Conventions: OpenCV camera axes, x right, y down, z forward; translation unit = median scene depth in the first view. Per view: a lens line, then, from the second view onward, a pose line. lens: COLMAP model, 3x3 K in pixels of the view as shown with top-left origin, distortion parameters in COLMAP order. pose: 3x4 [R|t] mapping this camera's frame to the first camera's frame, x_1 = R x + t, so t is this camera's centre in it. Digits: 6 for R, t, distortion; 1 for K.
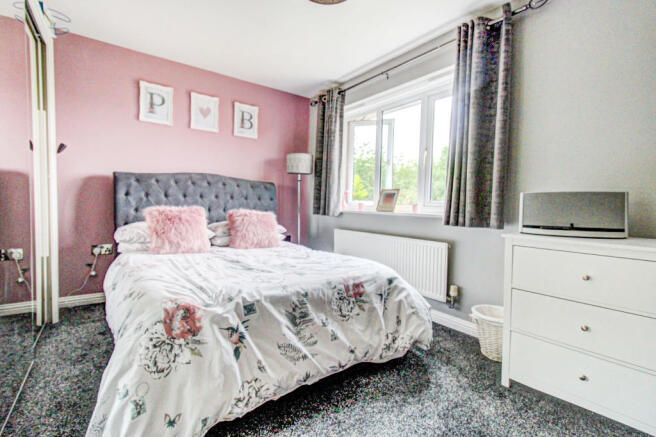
lens RADIAL K [[302.8, 0, 328.0], [0, 302.8, 218.5], [0, 0, 1]] dist [0.000748, 0.000039]
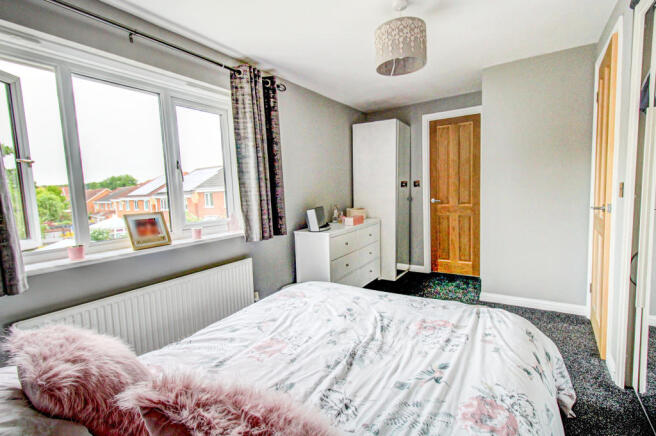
lens RADIAL K [[302.8, 0, 328.0], [0, 302.8, 218.0], [0, 0, 1]] dist [0.000748, 0.000039]
pose [[-0.369116, -0.090691, 0.924948, -0.594646], [0.082029, 0.988164, 0.129624, -0.149799], [-0.925756, 0.123719, -0.357308, 0.916484]]
